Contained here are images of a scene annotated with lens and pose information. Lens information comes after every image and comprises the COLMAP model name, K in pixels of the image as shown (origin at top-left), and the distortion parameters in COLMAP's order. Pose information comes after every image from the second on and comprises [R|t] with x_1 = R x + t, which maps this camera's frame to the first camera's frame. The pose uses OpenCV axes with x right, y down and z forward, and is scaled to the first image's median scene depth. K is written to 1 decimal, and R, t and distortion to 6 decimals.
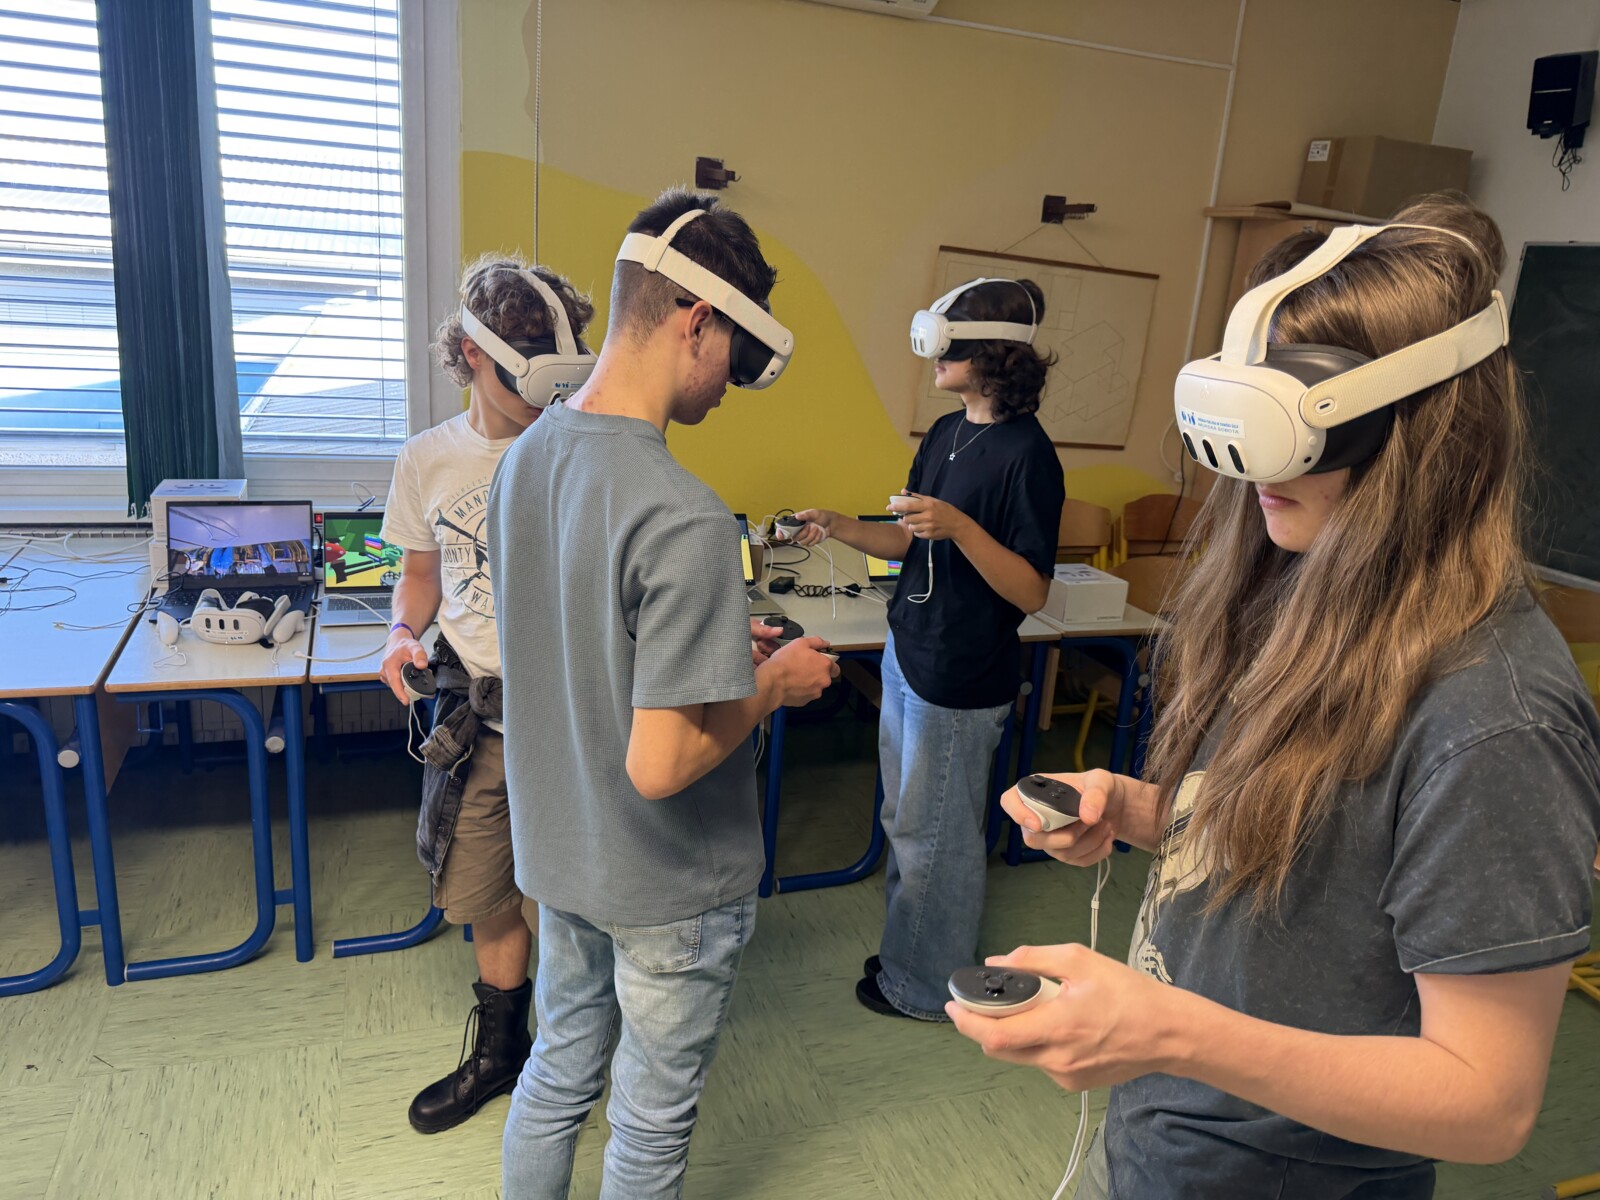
lens RADIAL K [[1137.5, 0, 800.3], [0, 1137.5, 597.2], [0, 0, 1]] dist [0.003621, -0.007857]
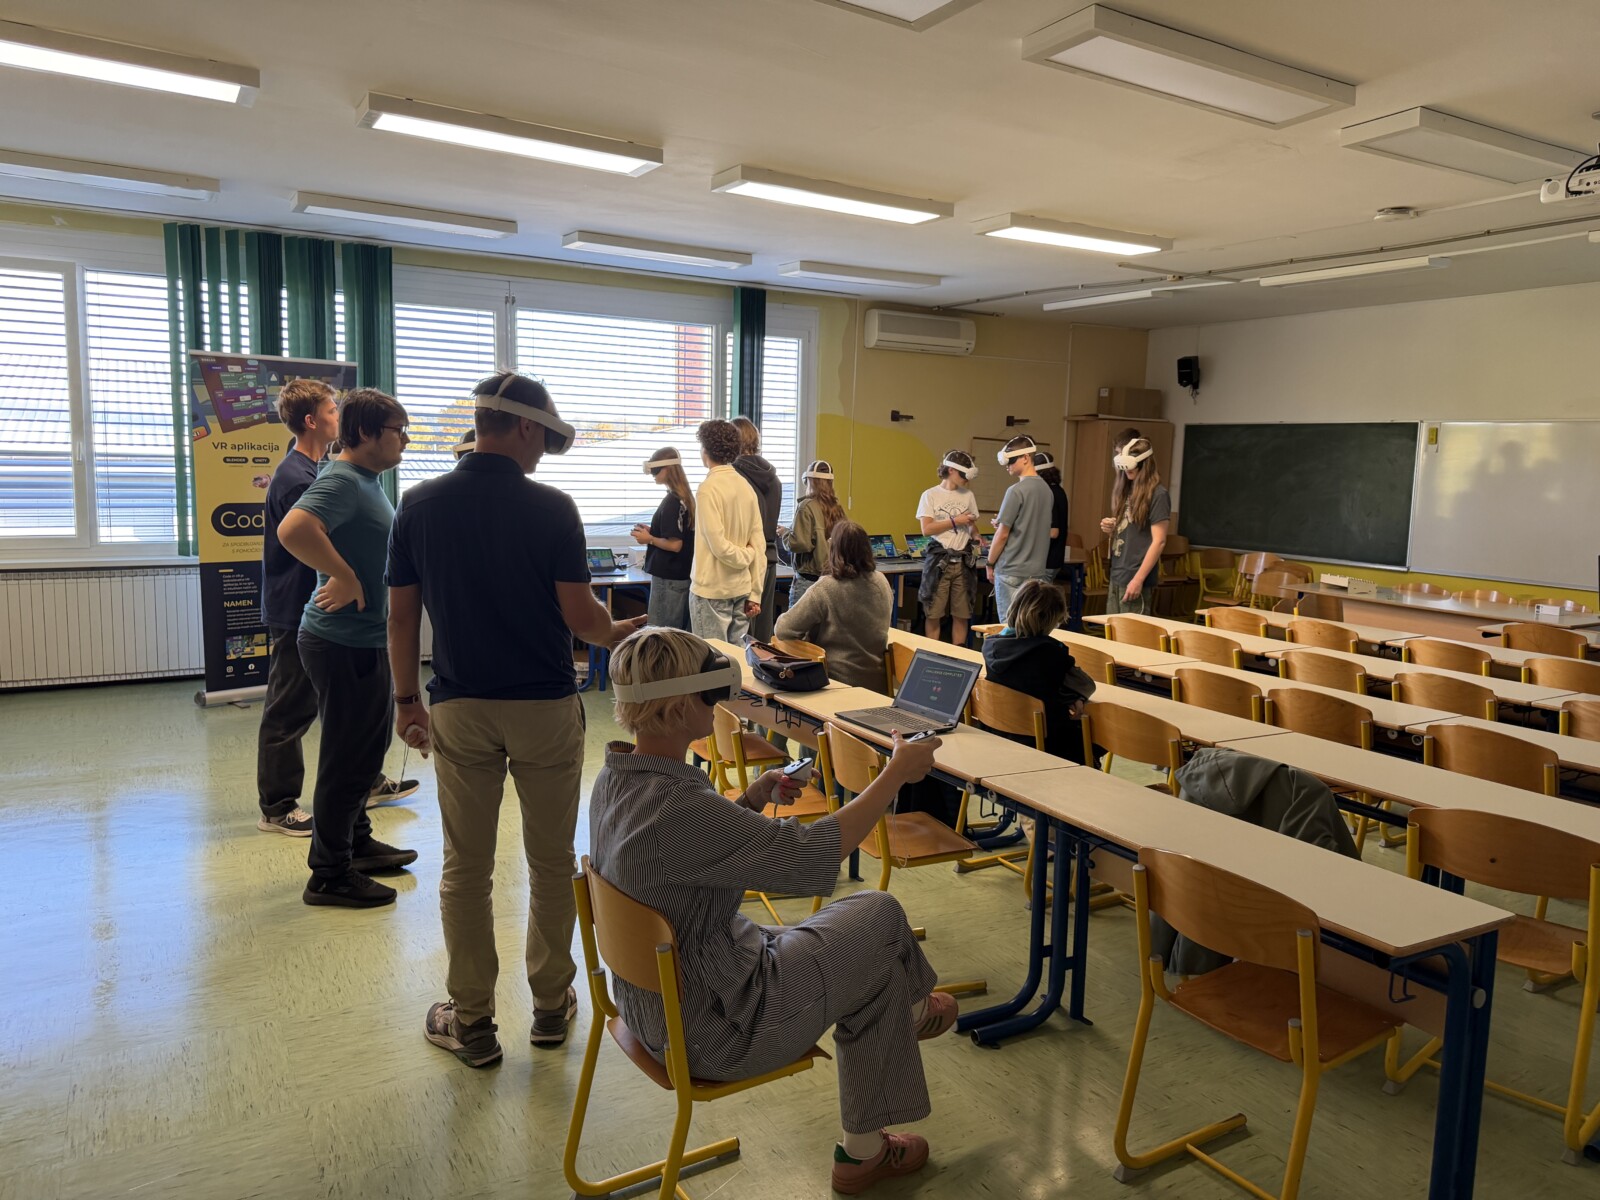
lens RADIAL K [[1137.5, 0, 800.5], [0, 1137.5, 598.8], [0, 0, 1]] dist [0.003621, -0.007857]
pose [[0.982041, -0.077121, 0.172187, -0.726519], [0.101918, 0.984870, -0.140158, 0.367481], [-0.158773, 0.155190, 0.975042, -1.378476]]
